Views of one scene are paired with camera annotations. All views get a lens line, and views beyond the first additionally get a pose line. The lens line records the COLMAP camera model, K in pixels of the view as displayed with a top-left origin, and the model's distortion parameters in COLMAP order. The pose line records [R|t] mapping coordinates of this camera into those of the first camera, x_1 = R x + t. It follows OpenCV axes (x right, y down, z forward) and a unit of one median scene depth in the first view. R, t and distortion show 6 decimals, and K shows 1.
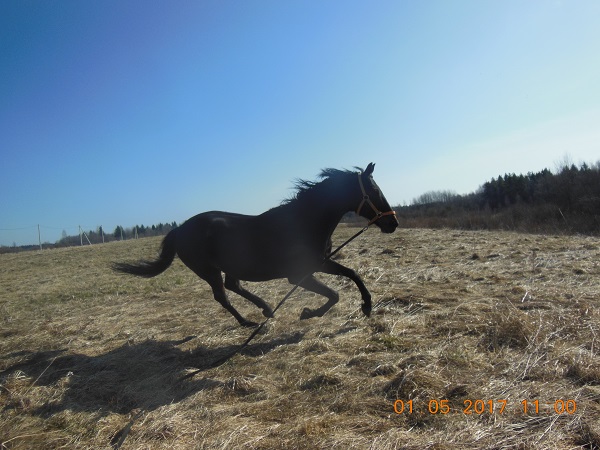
lens RADIAL K [[436.4, 0, 300.0], [0, 436.4, 225.0], [0, 0, 1]] dist [0.006085, 0.007435]
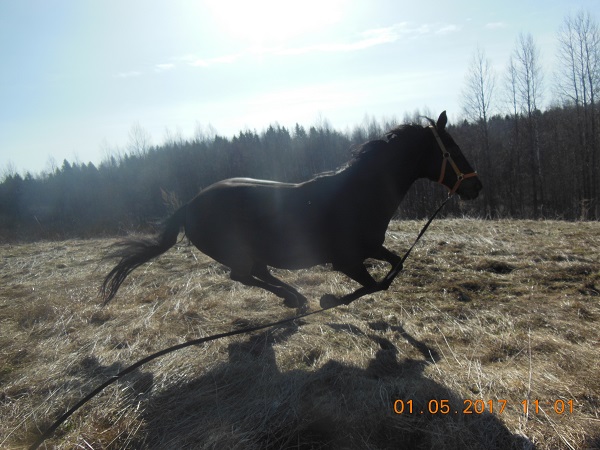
lens RADIAL K [[436.4, 0, 300.0], [0, 436.4, 225.0], [0, 0, 1]] dist [0.006085, 0.007435]
pose [[0.431033, -0.059627, 0.900364, -0.145919], [0.078373, 0.996517, 0.028475, 0.010465], [-0.898926, 0.058290, 0.434205, -0.108352]]
